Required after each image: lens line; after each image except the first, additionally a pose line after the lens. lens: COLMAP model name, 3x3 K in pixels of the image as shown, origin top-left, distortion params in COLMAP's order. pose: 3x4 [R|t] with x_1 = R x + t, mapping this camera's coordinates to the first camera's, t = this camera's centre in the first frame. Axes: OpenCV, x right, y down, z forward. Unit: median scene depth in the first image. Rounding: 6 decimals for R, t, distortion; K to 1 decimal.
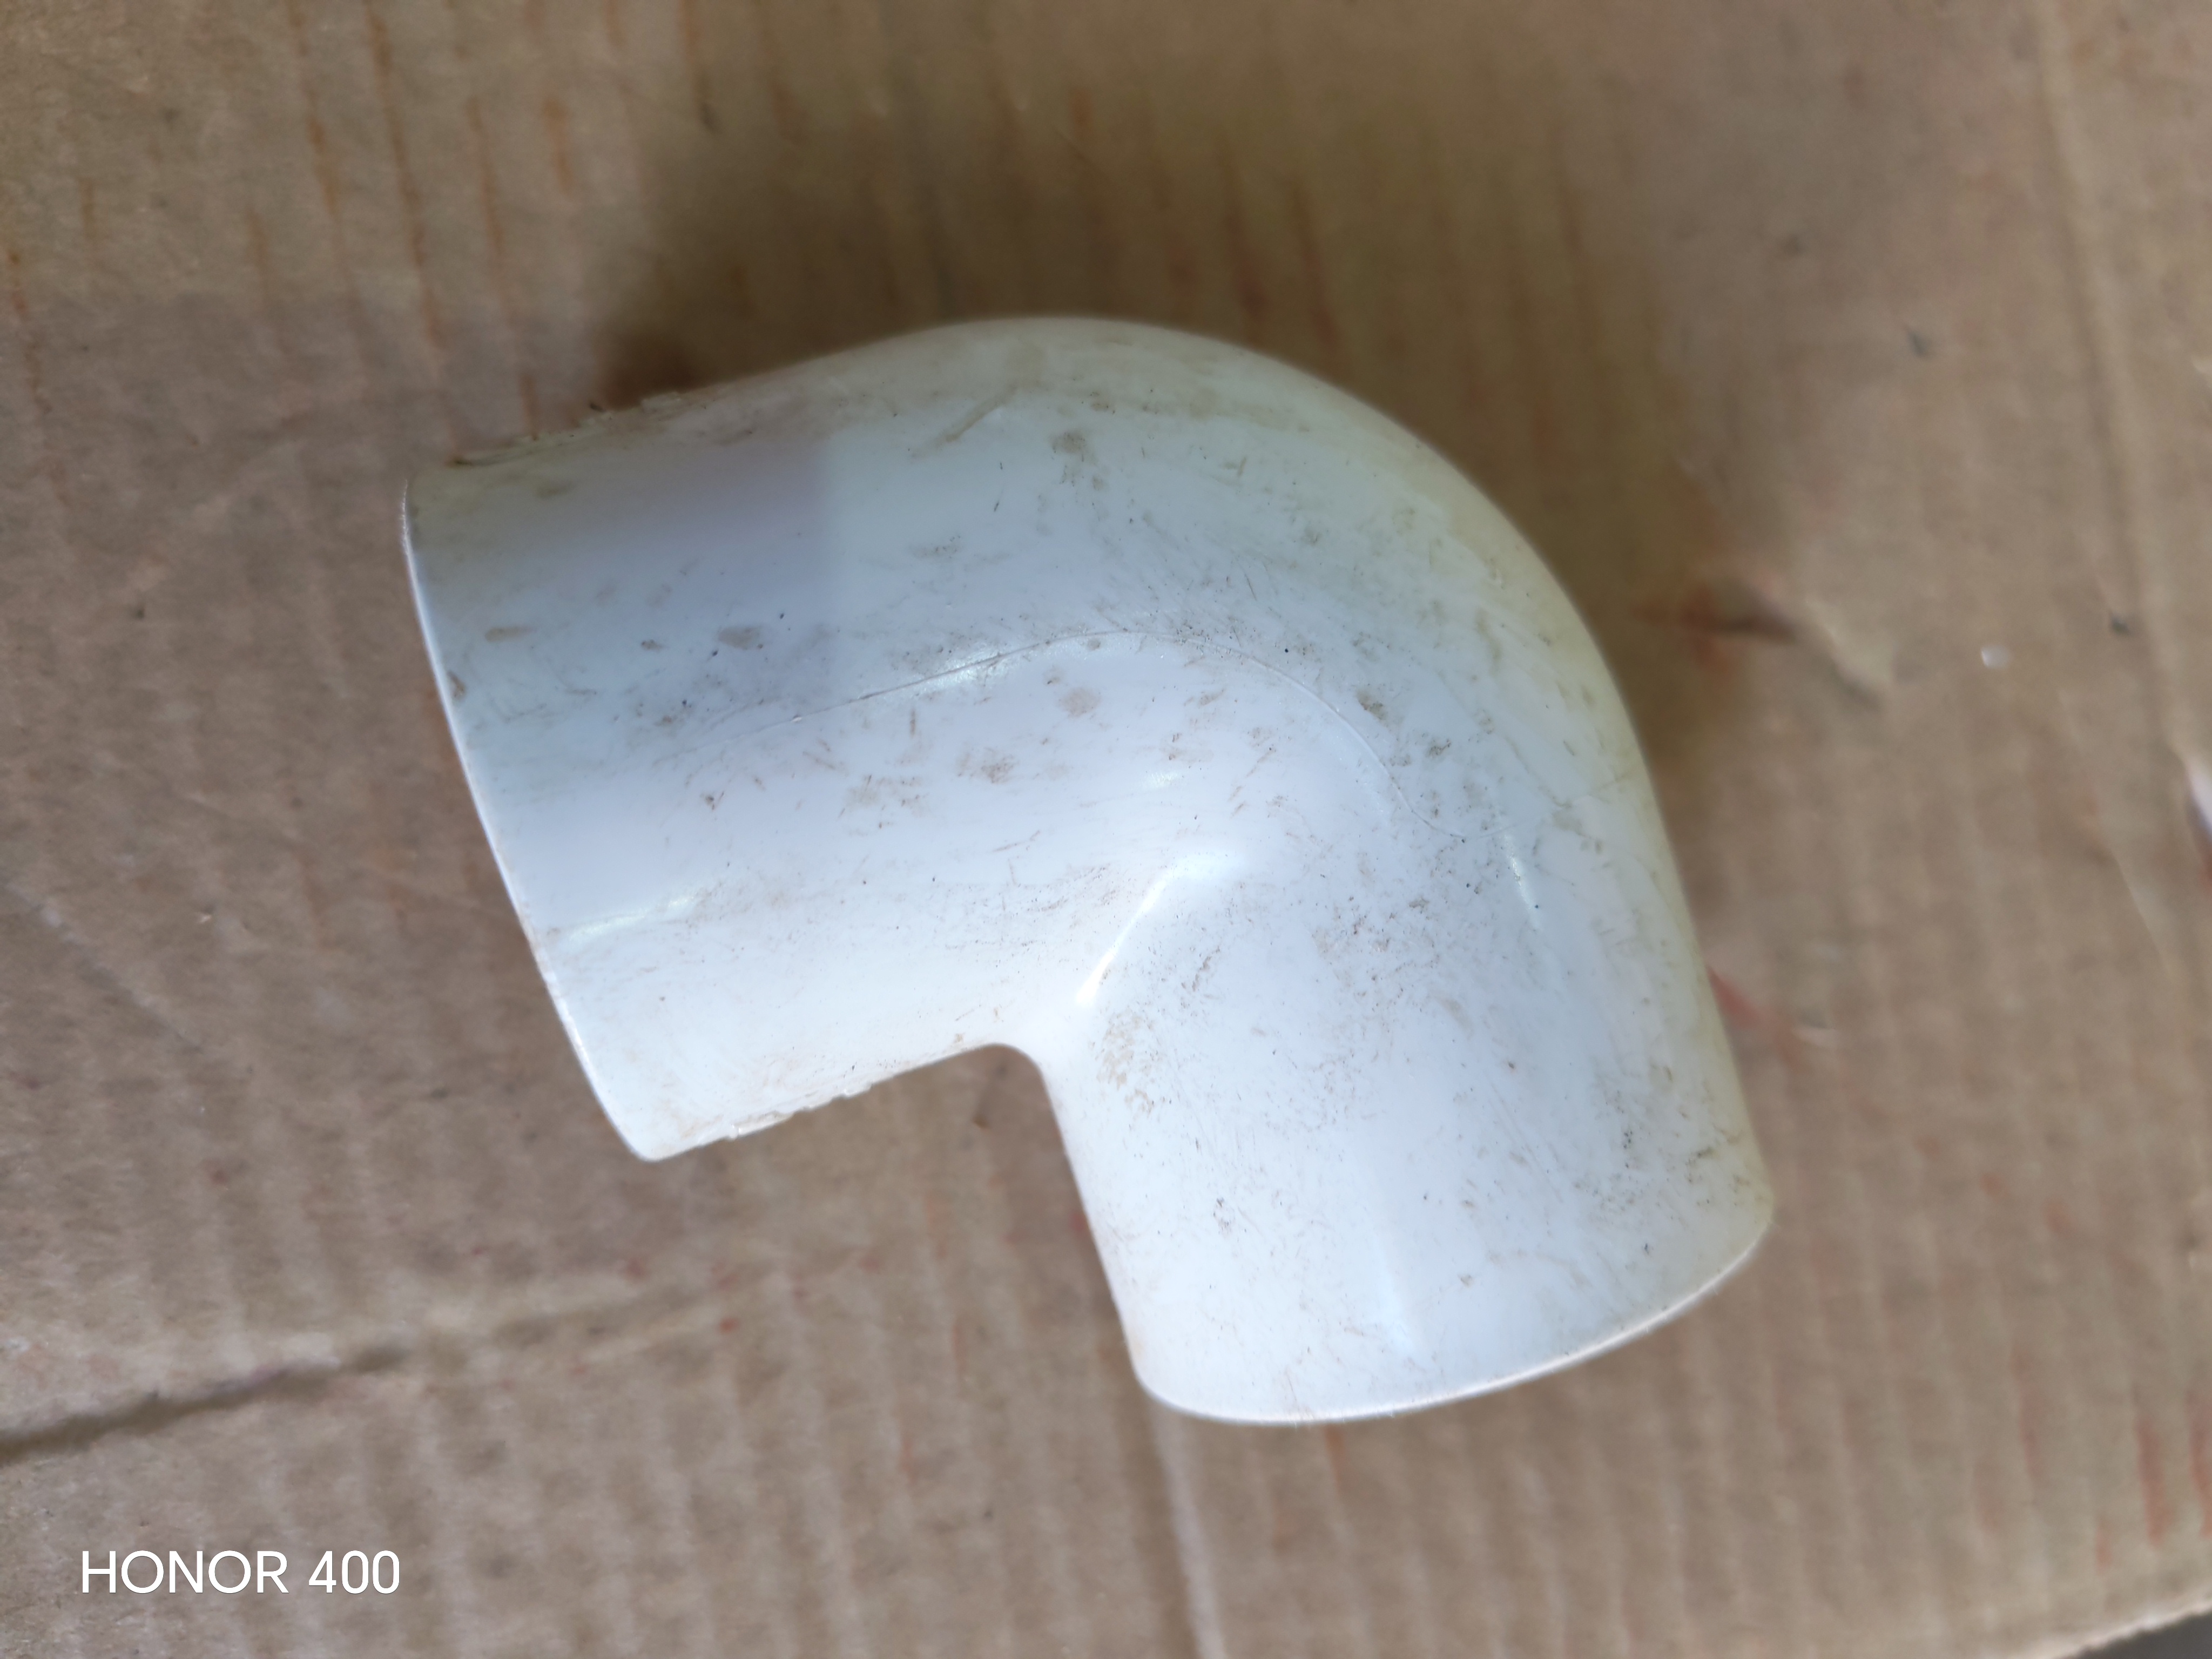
lens RADIAL K [[1590.8, 0, 1109.4], [0, 1590.8, 827.4], [0, 0, 1]] dist [-0.027247, -0.026072]
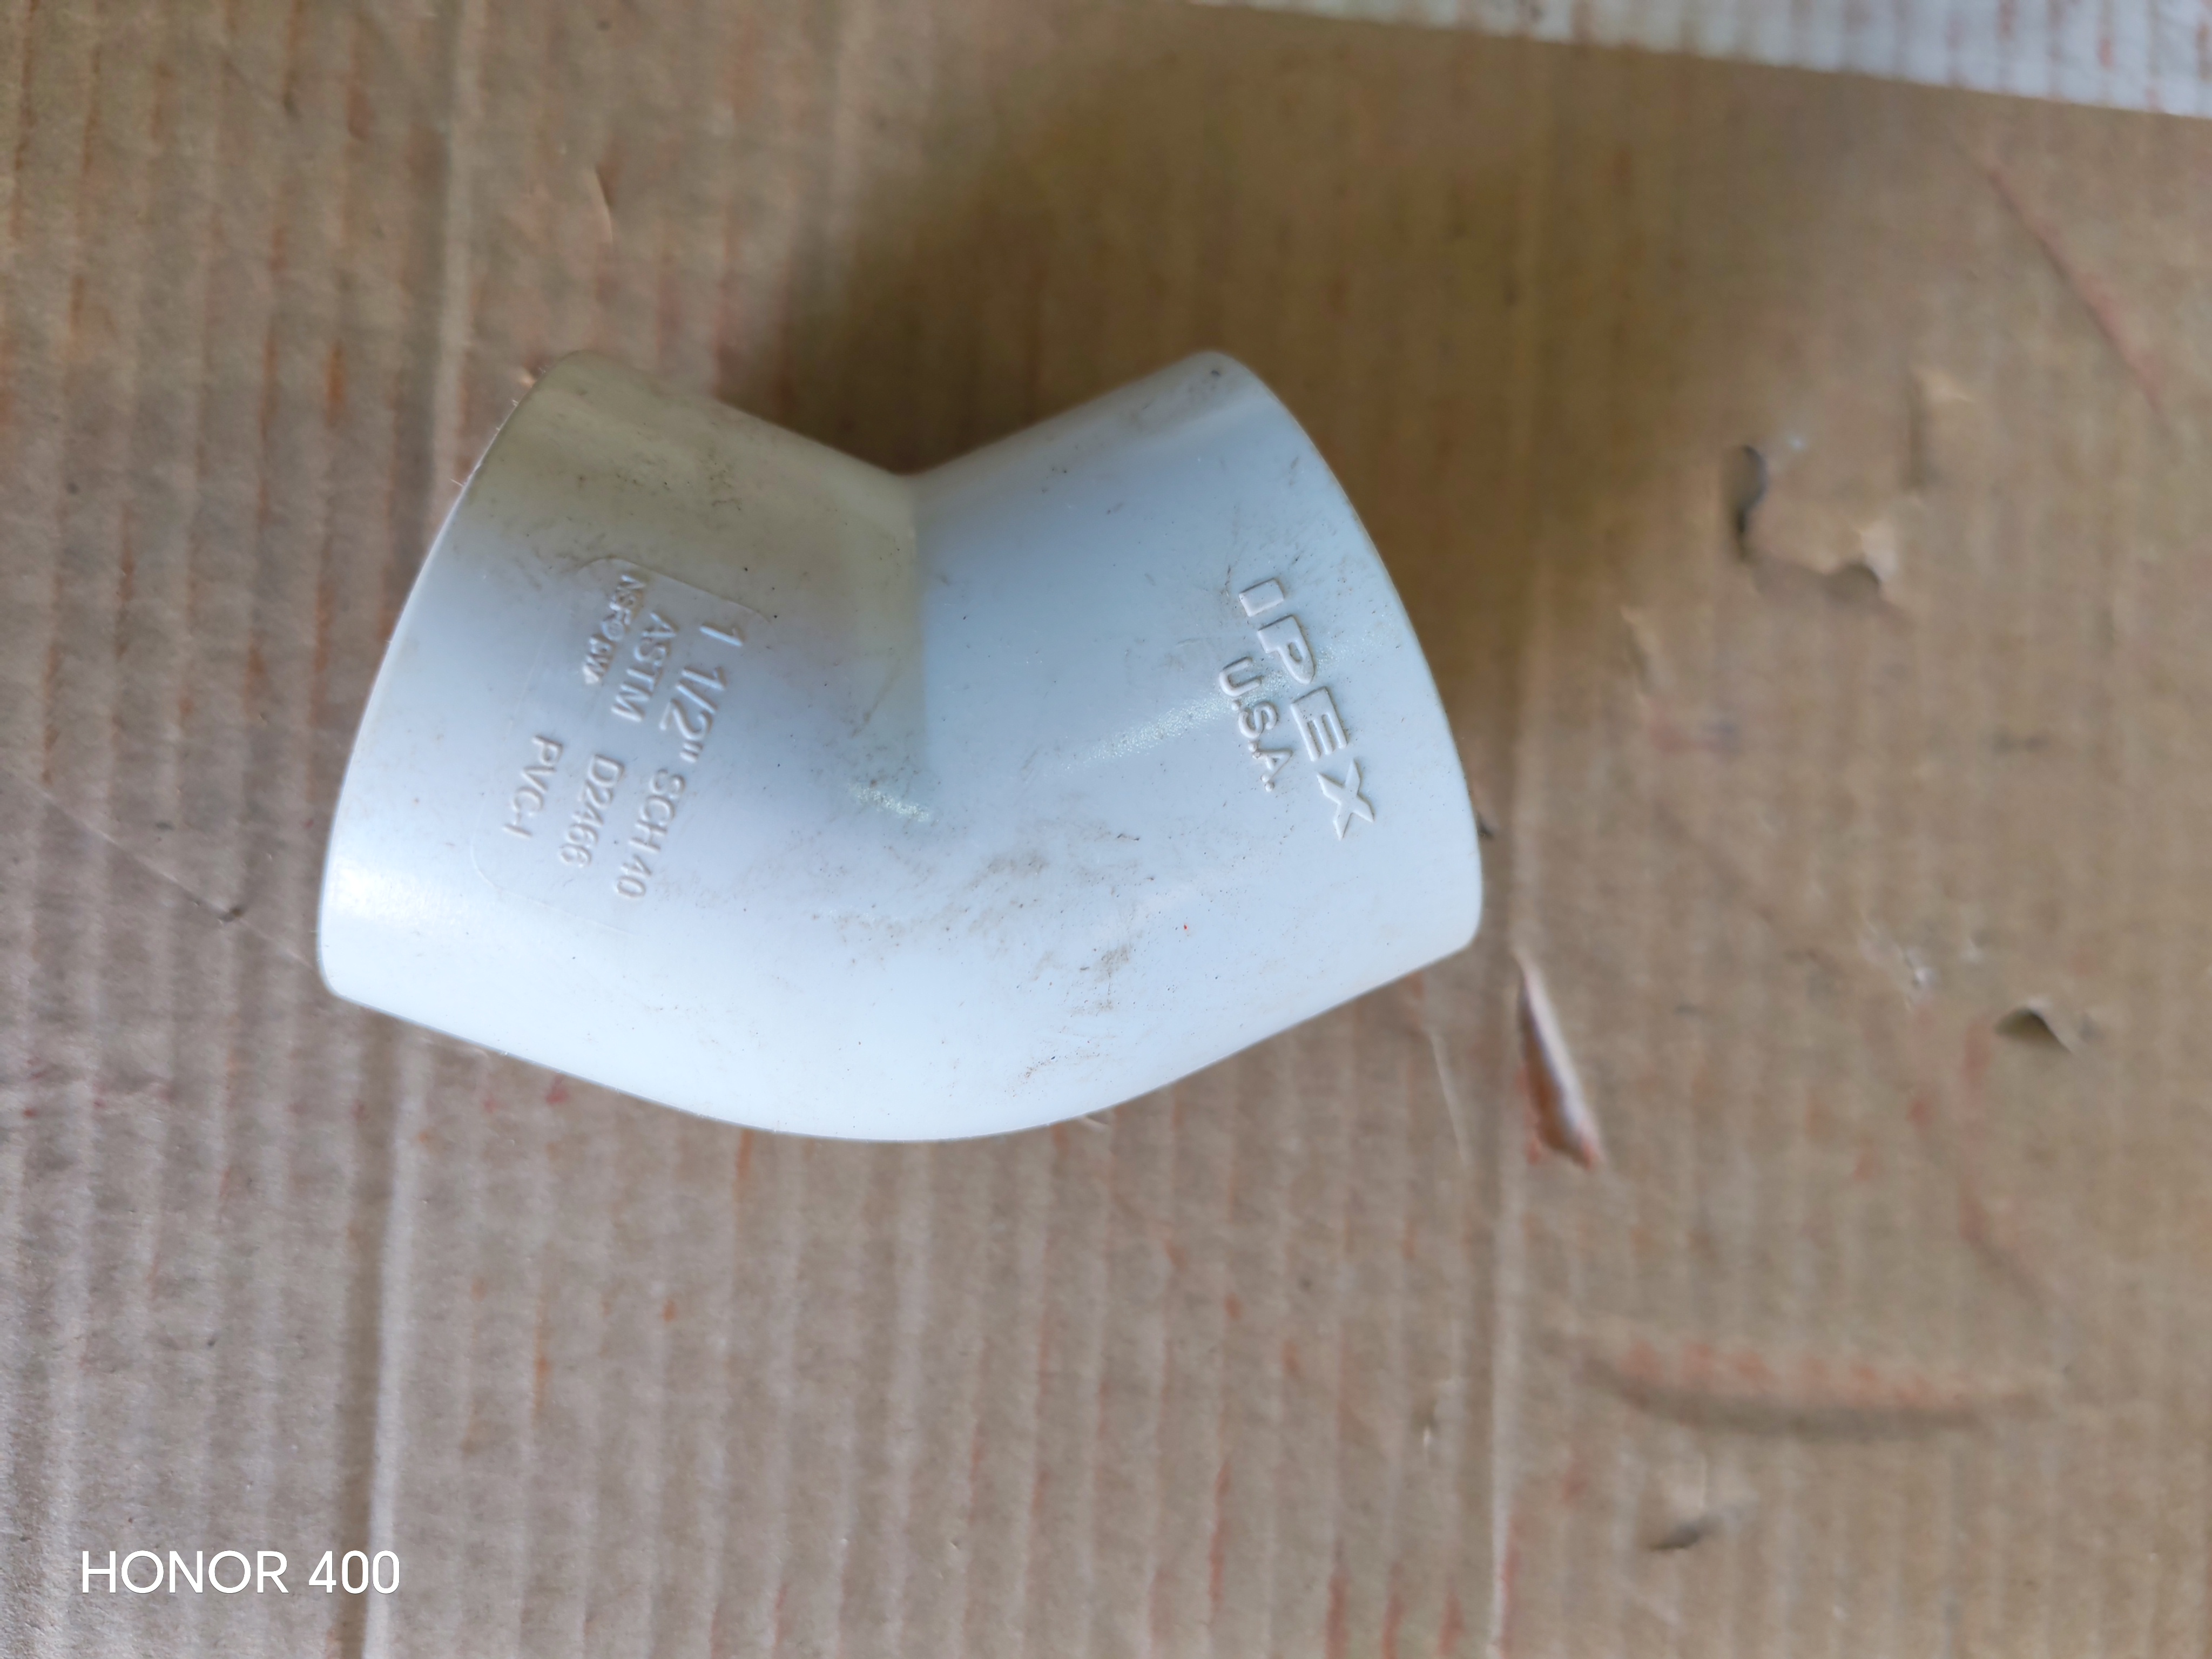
lens RADIAL K [[1590.8, 0, 1171.8], [0, 1590.8, 853.1], [0, 0, 1]] dist [-0.027247, -0.026072]
pose [[0.970078, 0.239370, -0.040615, 0.510141], [-0.241377, 0.968867, -0.055078, -0.002111], [0.026166, 0.063233, 0.997656, -0.093534]]
